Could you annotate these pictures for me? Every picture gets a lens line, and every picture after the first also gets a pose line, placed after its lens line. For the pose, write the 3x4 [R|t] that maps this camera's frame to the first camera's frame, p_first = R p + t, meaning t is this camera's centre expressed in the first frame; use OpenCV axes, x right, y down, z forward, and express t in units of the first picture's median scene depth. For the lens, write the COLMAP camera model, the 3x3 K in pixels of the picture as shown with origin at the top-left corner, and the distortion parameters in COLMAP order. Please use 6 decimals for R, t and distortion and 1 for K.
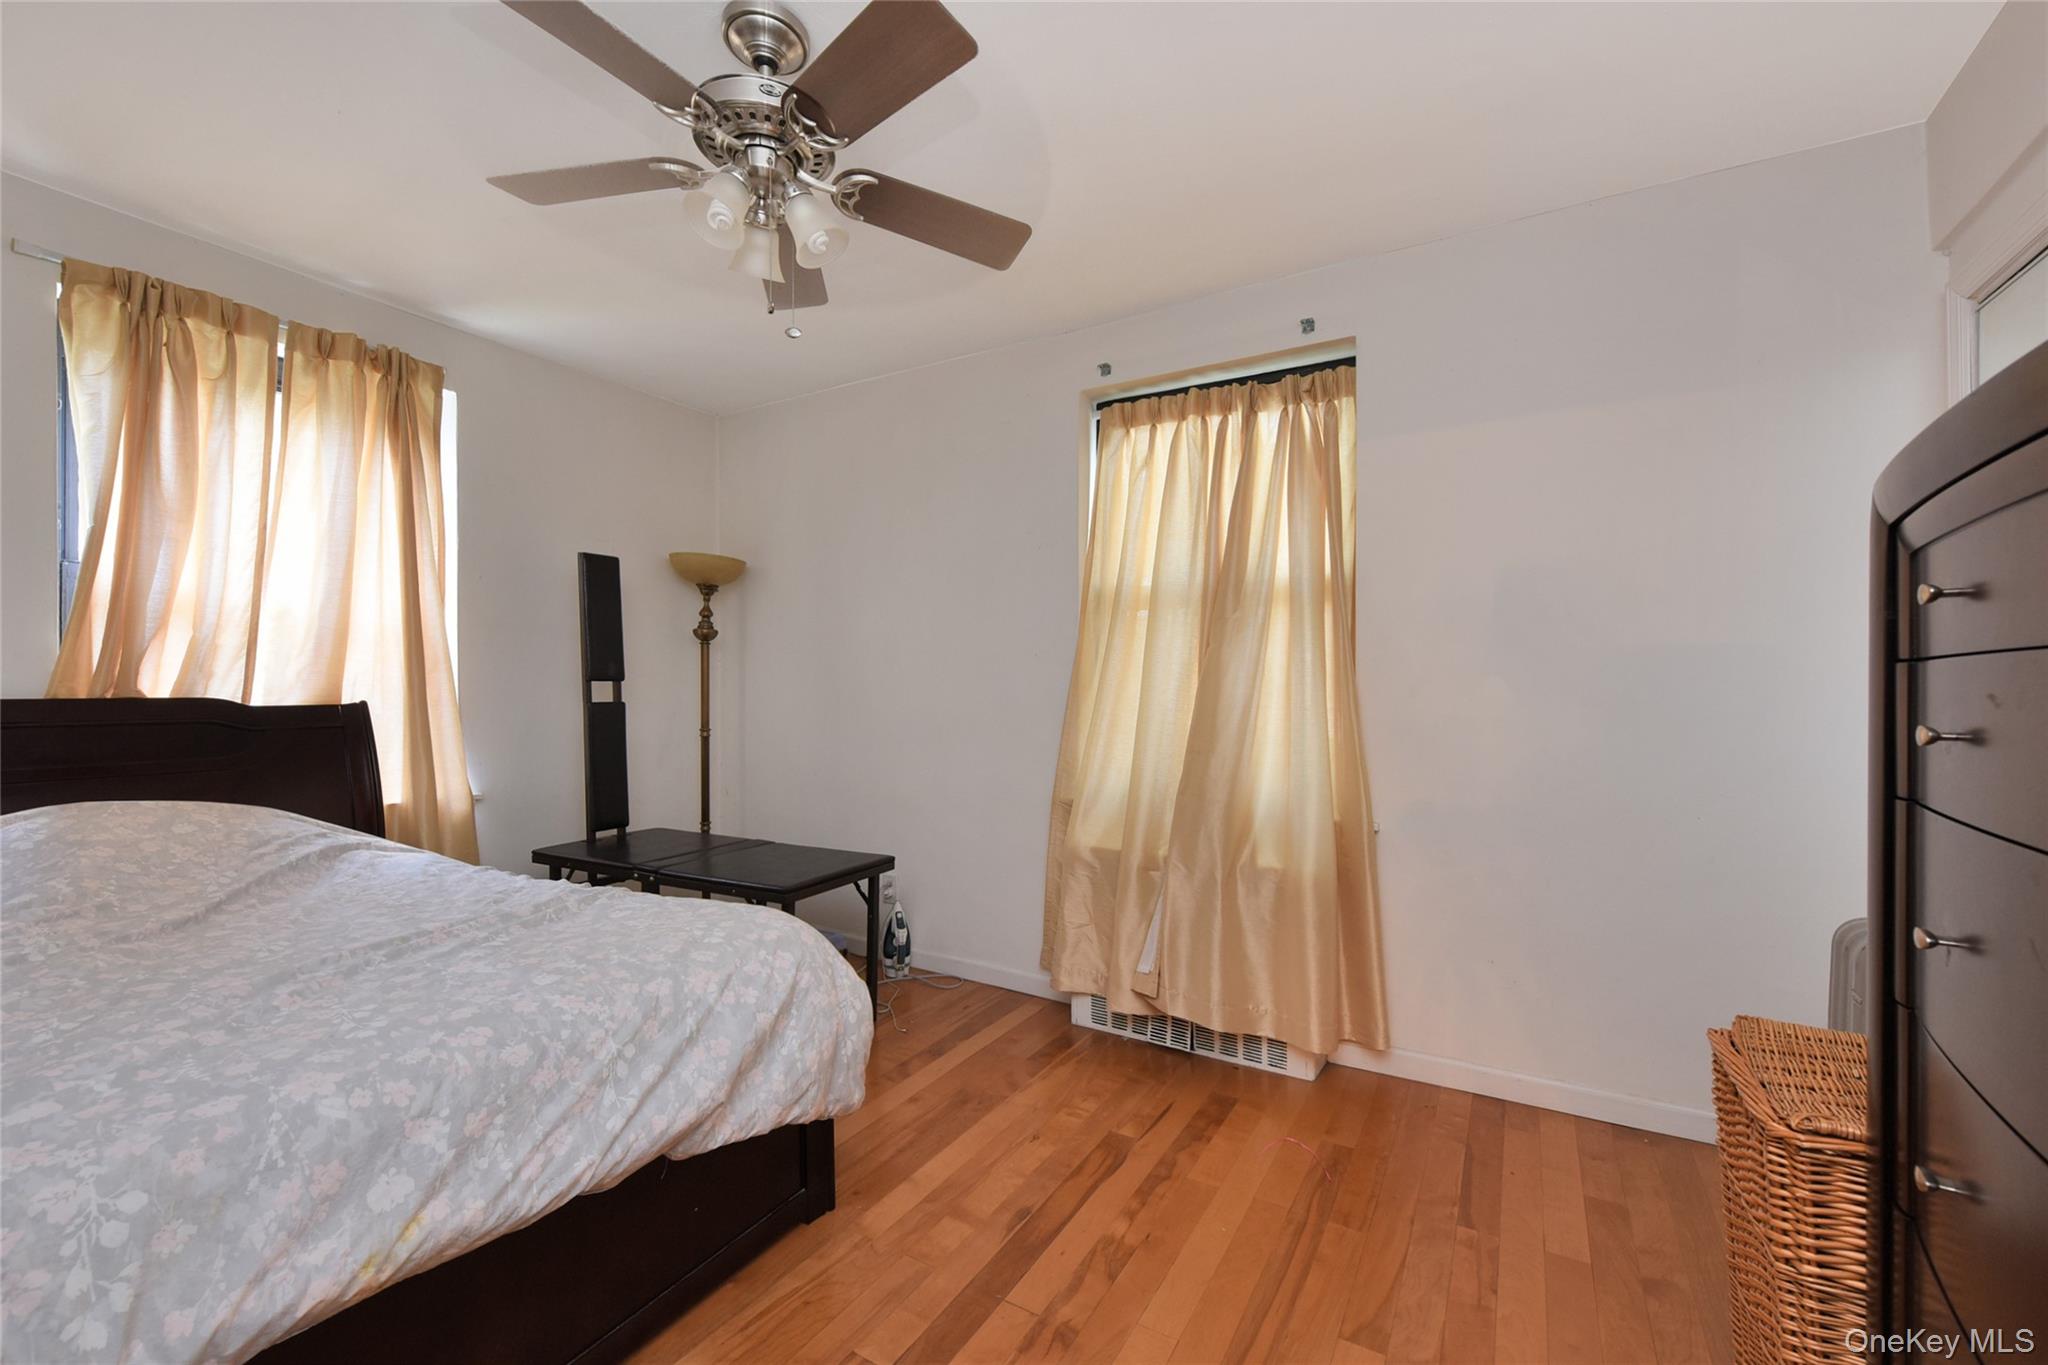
lens RADIAL K [[814.9, 0, 1024.0], [0, 814.9, 682.5], [0, 0, 1]] dist [-0.013403, 0.000242]
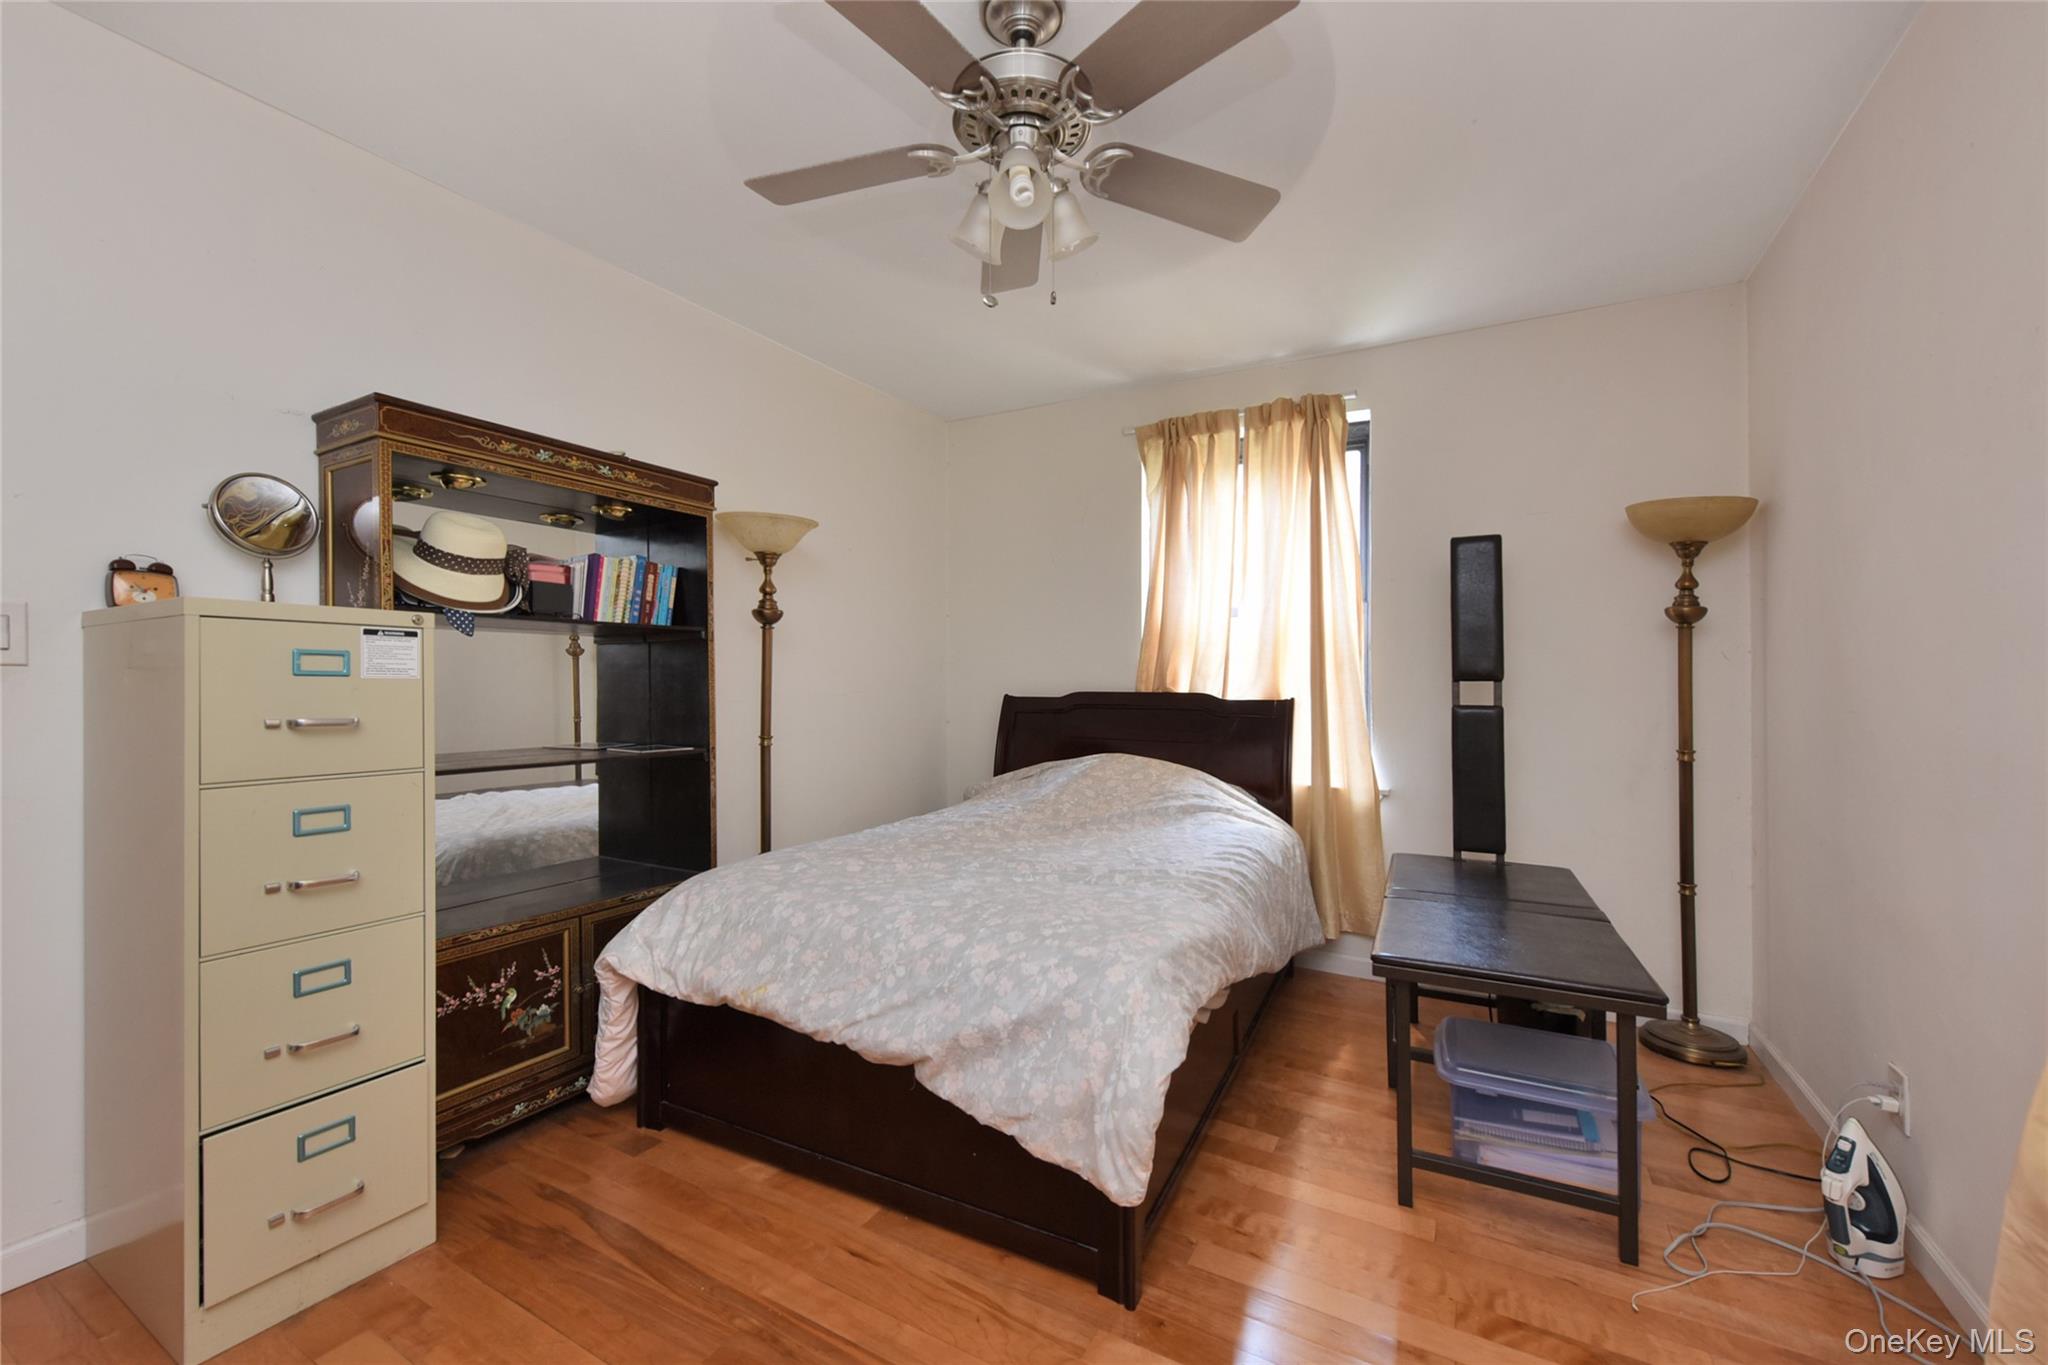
lens RADIAL K [[814.9, 0, 1024.0], [0, 814.9, 682.5], [0, 0, 1]] dist [-0.013403, 0.000242]
pose [[0.041230, -0.000395, -0.999150, 0.402150], [-0.002406, 0.999997, -0.000495, 0.001793], [0.999147, 0.002424, 0.041229, 0.578573]]
